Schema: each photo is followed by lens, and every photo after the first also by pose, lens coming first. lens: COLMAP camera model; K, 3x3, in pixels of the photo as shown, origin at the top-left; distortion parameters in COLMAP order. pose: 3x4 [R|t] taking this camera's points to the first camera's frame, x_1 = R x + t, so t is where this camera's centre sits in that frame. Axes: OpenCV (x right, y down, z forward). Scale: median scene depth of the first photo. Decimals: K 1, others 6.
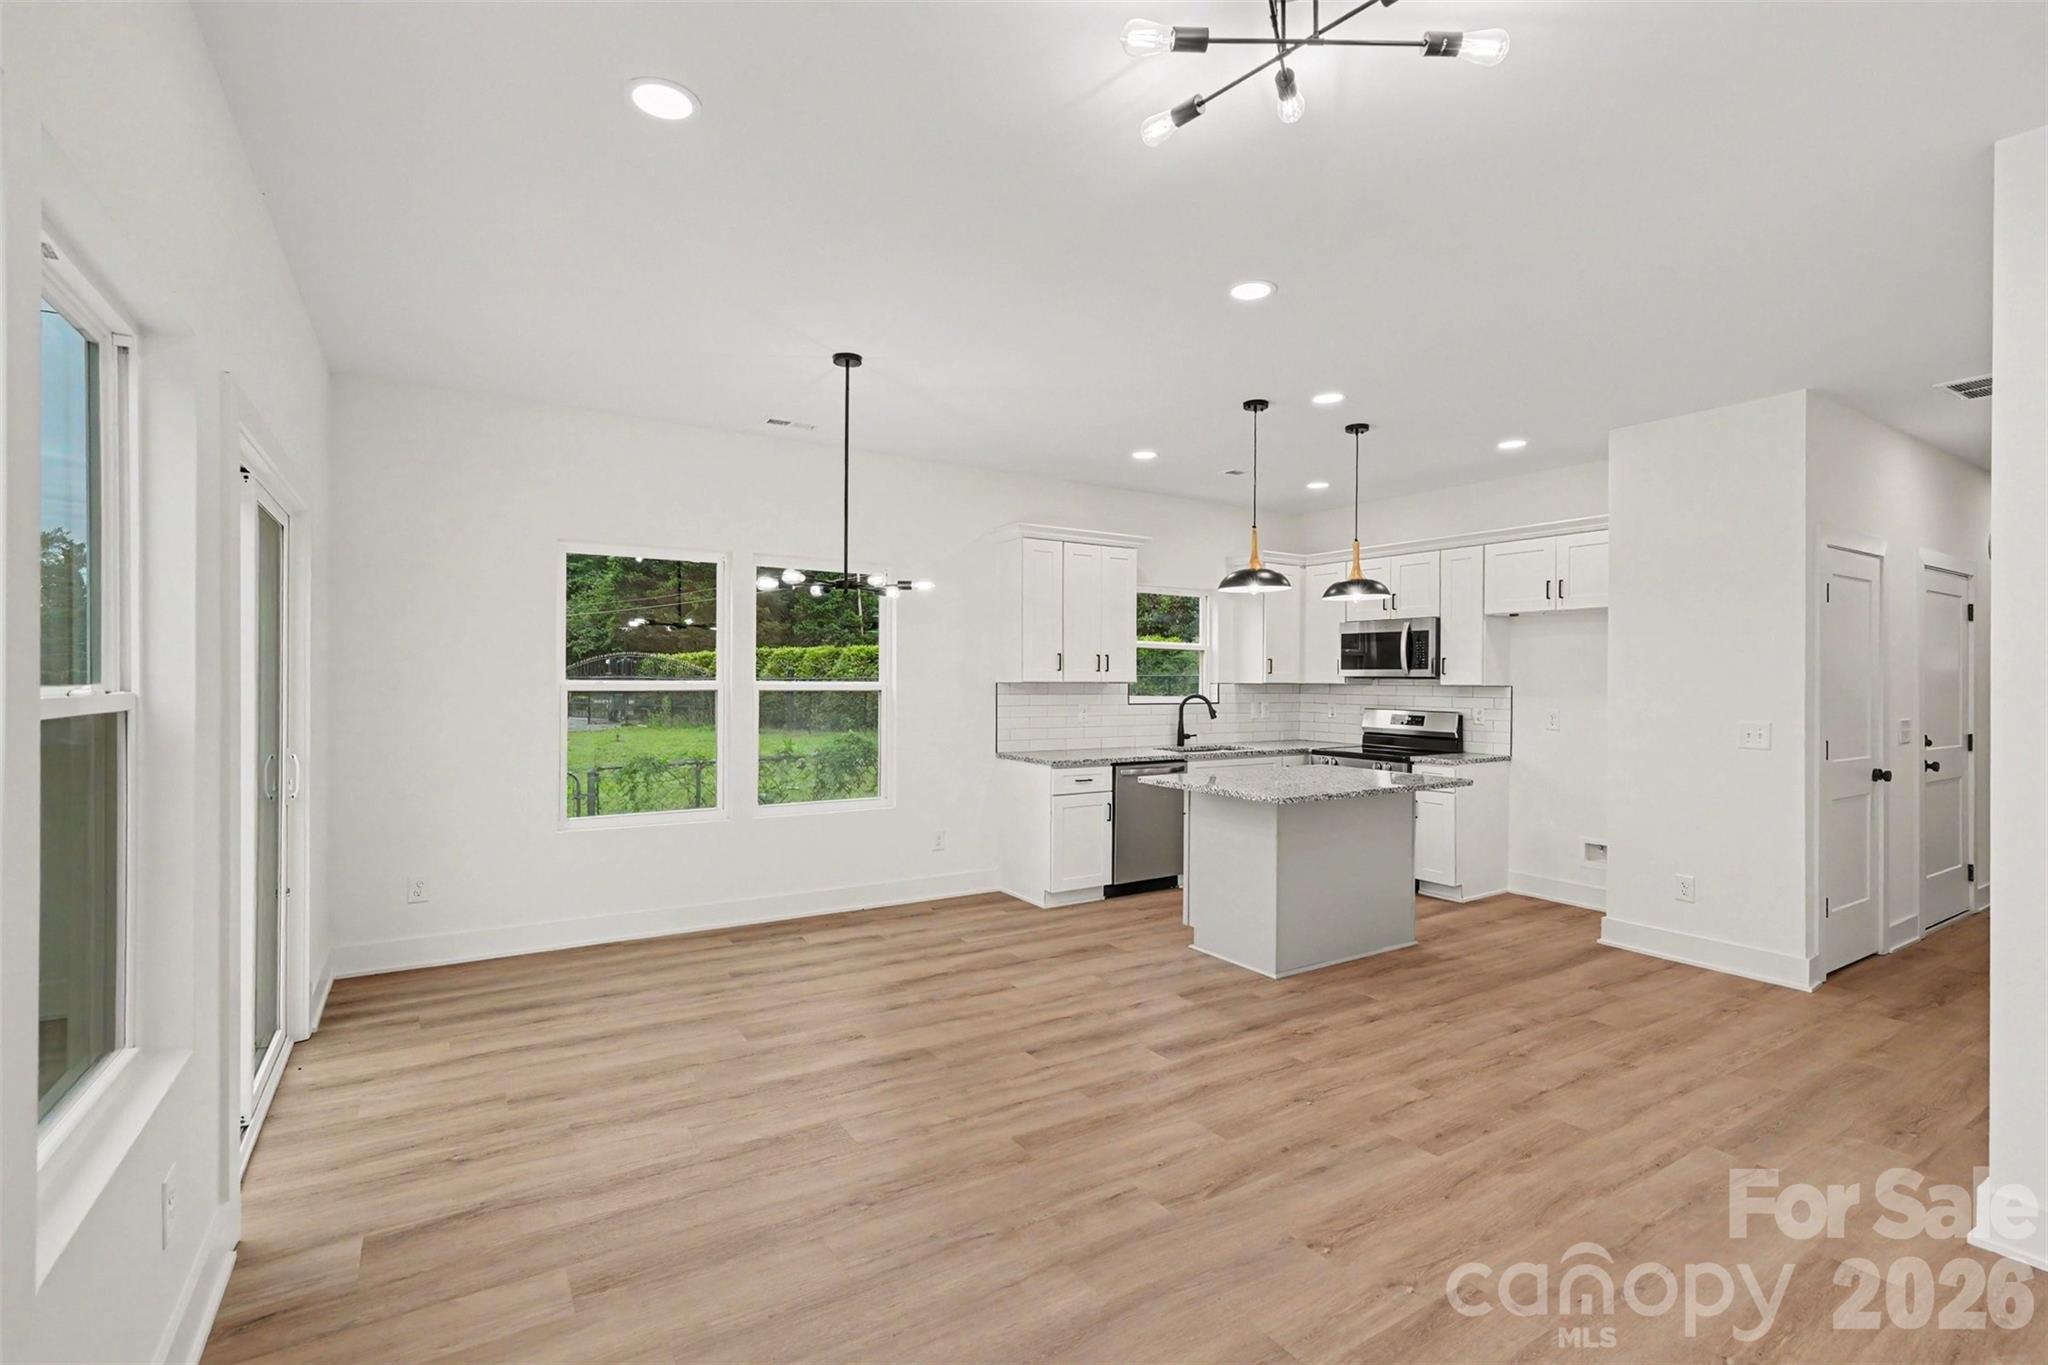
lens RADIAL K [[923.0, 0, 1024.0], [0, 923.0, 682.5], [0, 0, 1]] dist [-0.003512, -0.000268]
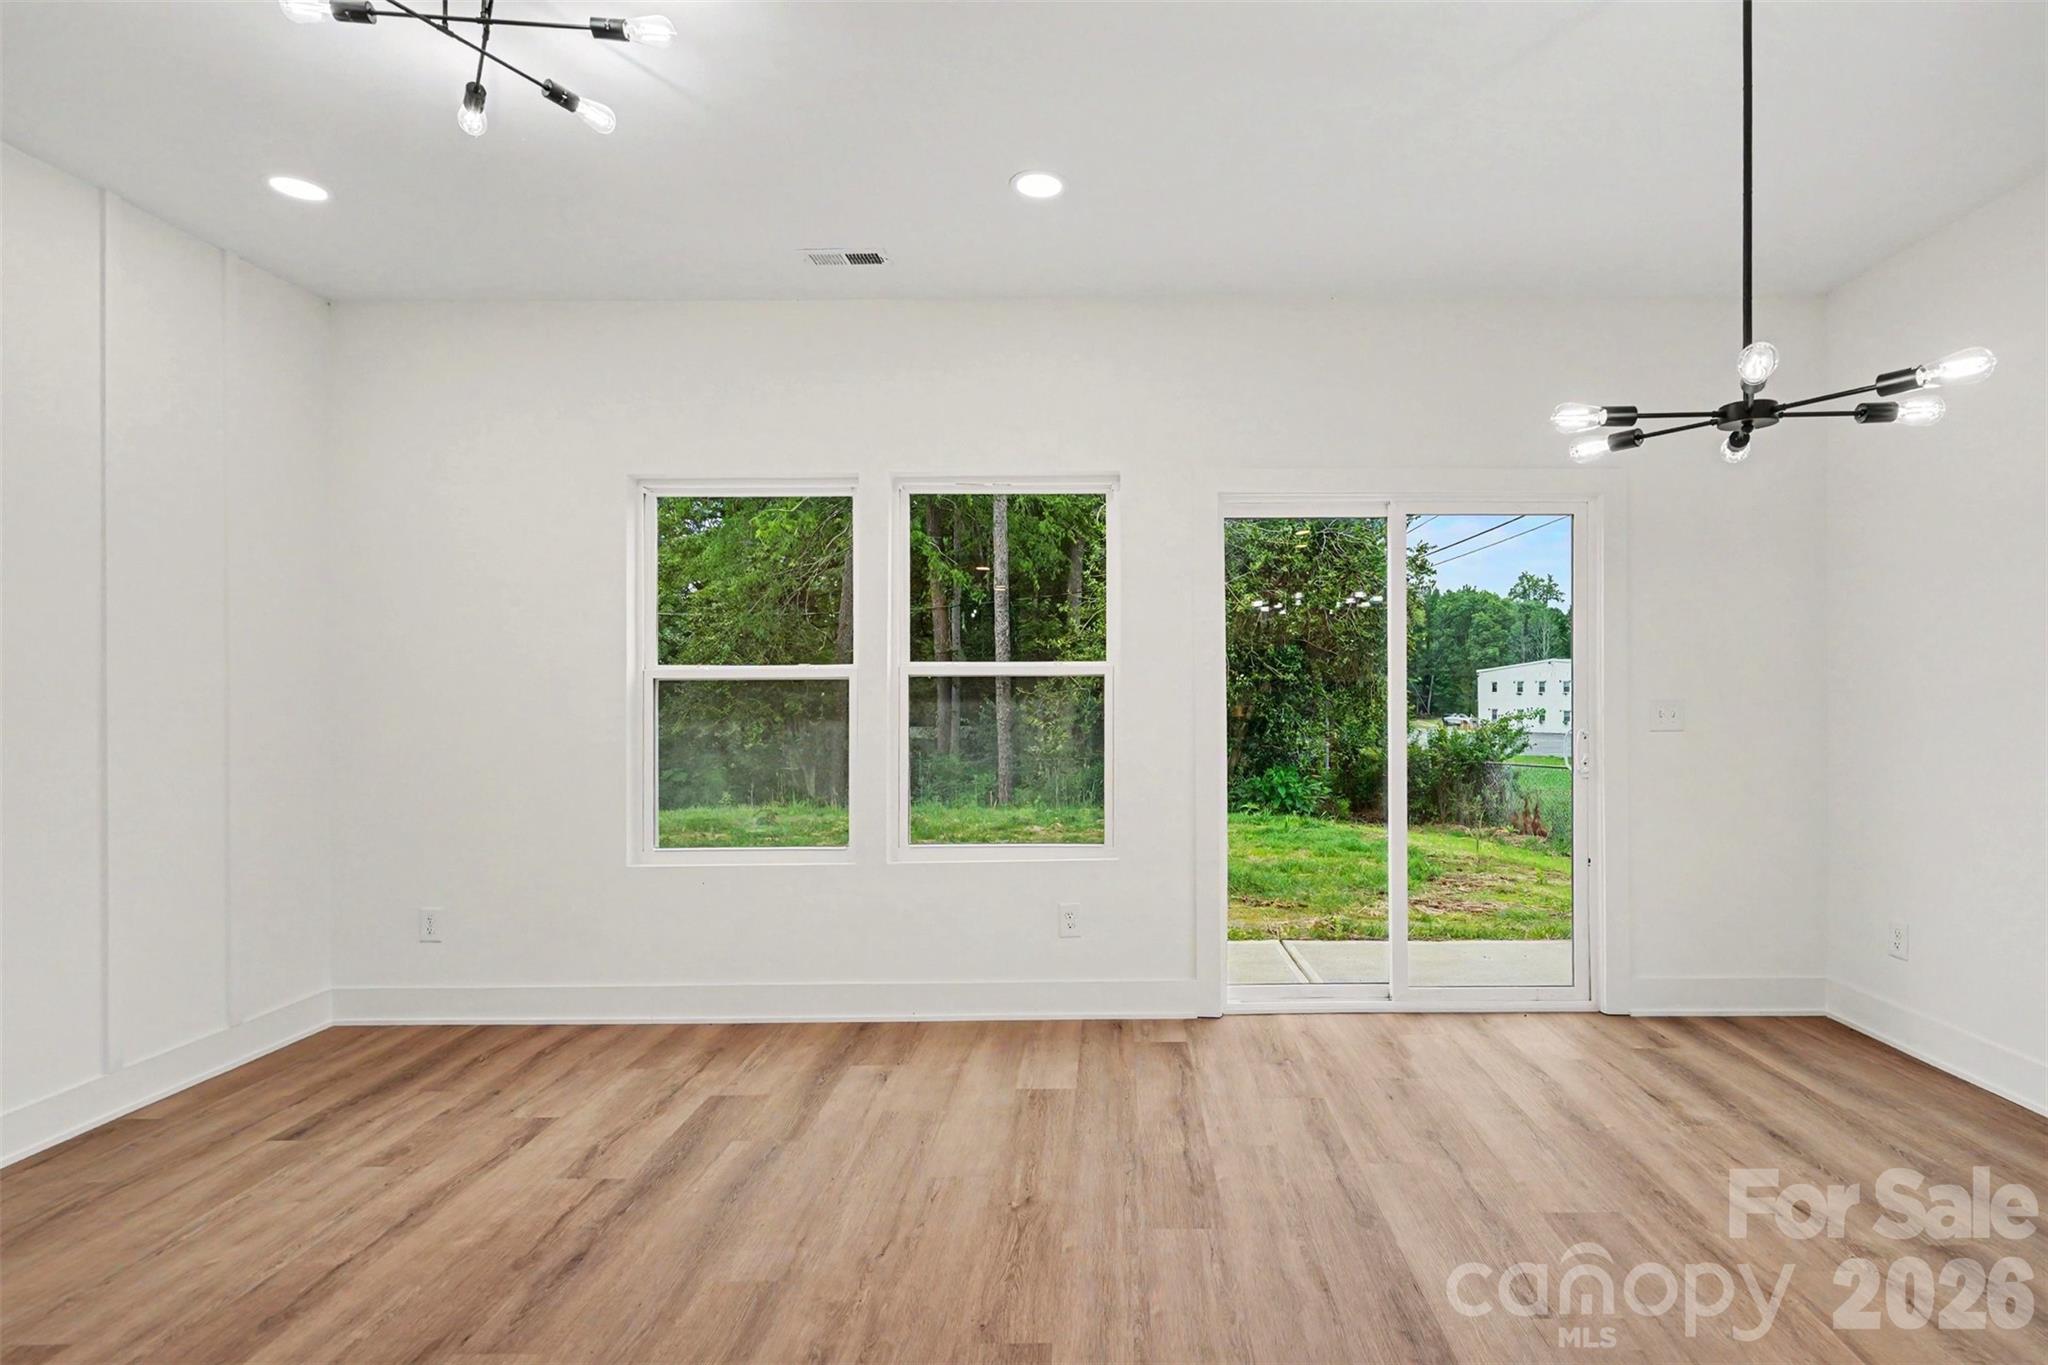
lens RADIAL K [[995.4, 0, 1109.2], [0, 995.4, 689.3], [0, 0, 1]] dist [-0.002553, 0.000020]
pose [[-0.524266, -0.004584, -0.851542, 0.285301], [-0.002004, 0.999989, -0.004149, 0.023337], [0.851552, -0.000469, -0.524270, 0.720563]]
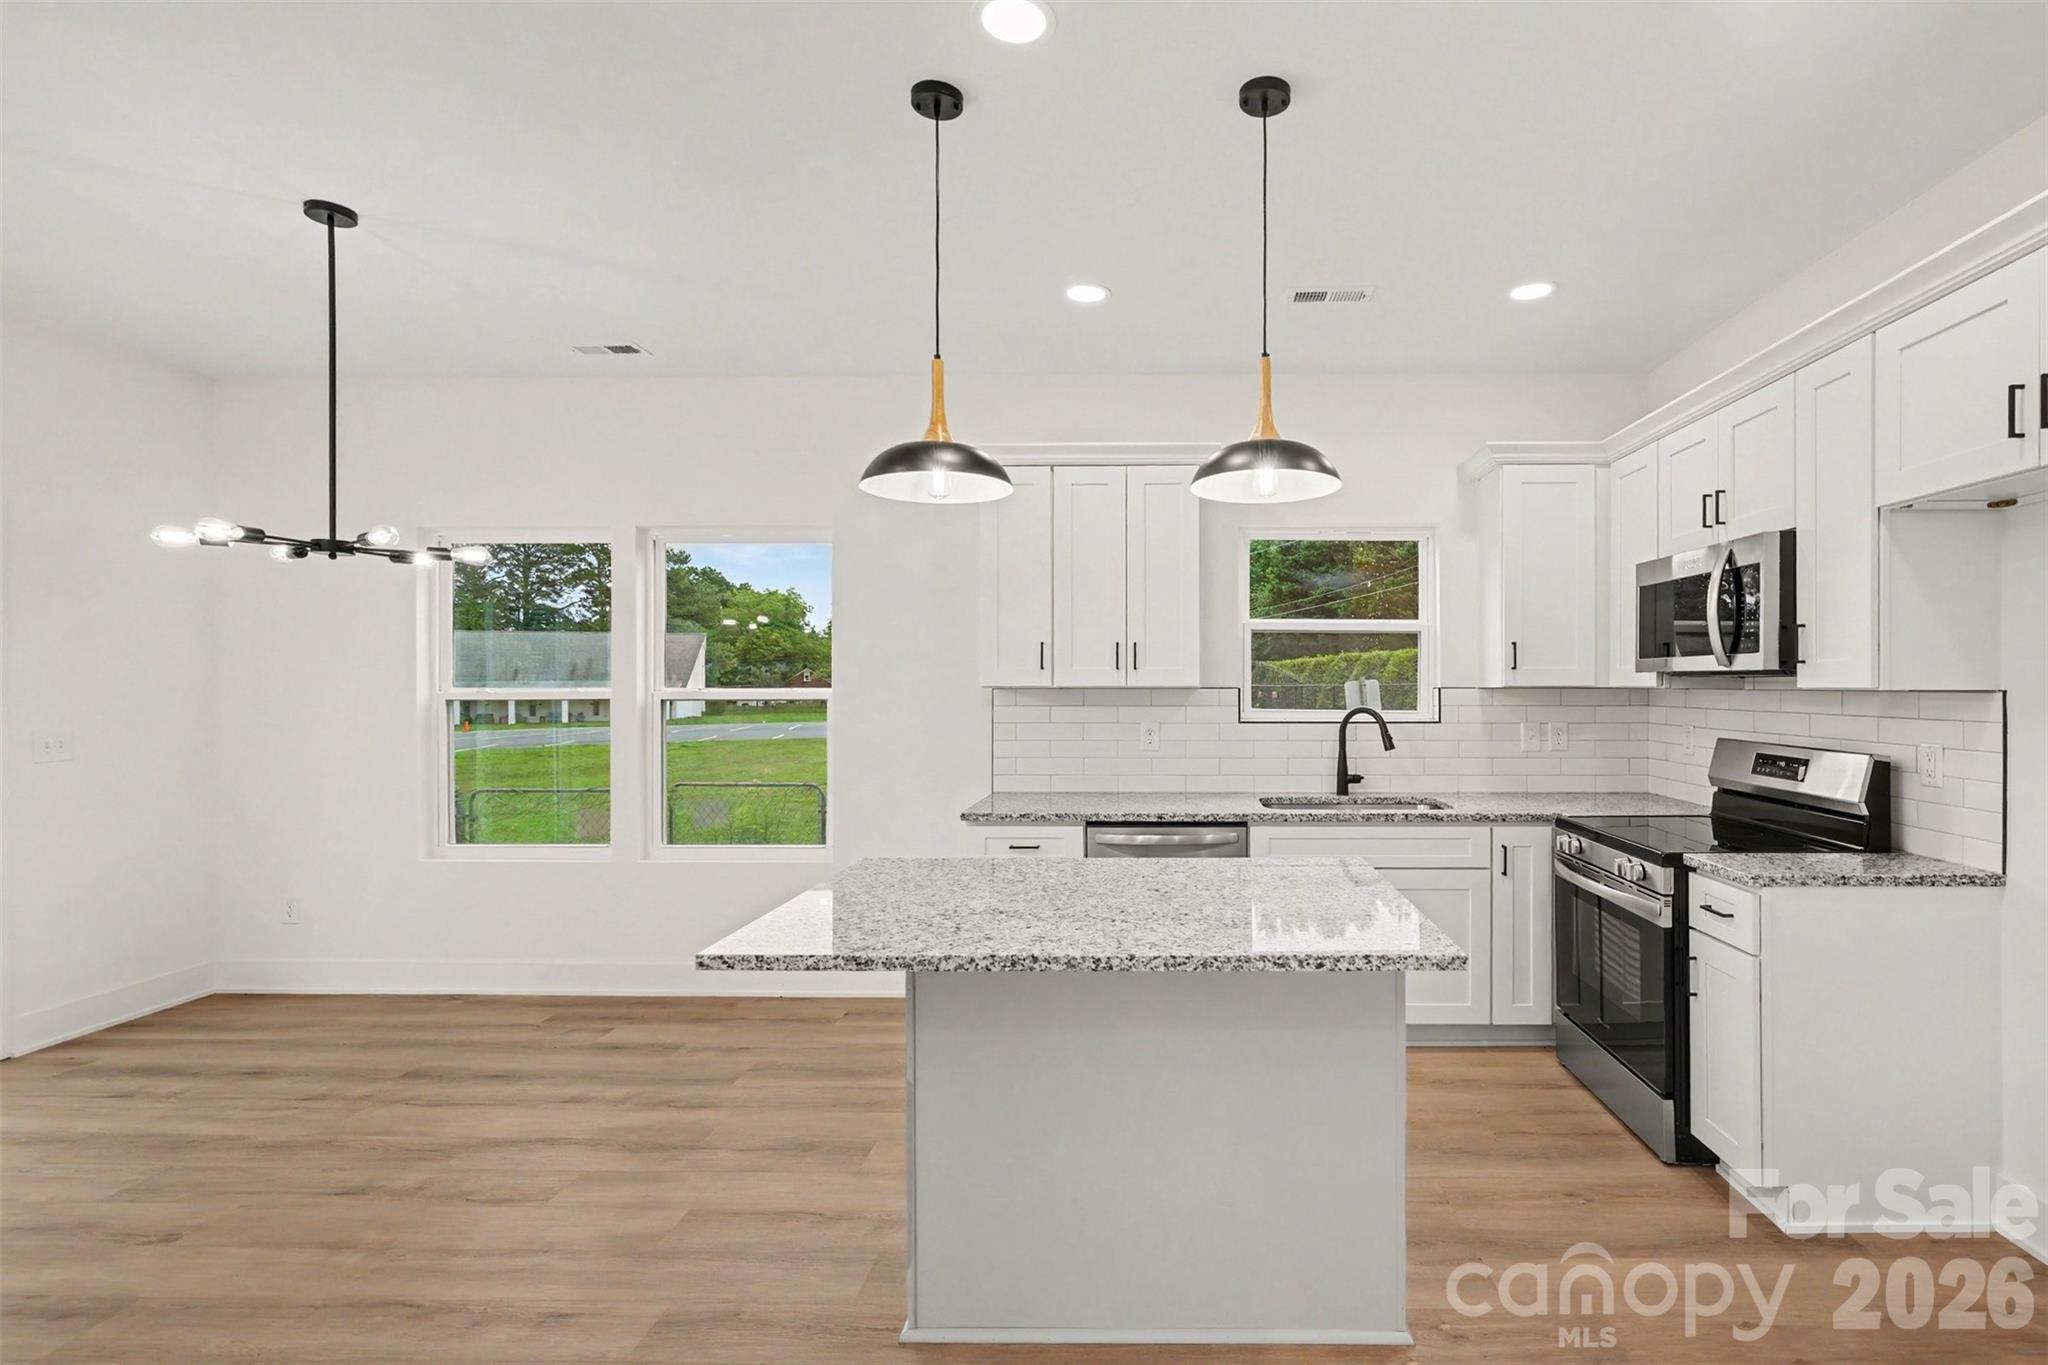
lens RADIAL K [[952.4, 0, 1152.1], [0, 952.4, 686.1], [0, 0, 1]] dist [0.002359, 0.000567]
pose [[0.836494, -0.005750, -0.547946, 0.509262], [0.003914, 0.999982, -0.004520, 0.002353], [0.547962, 0.001636, 0.836502, 0.541764]]
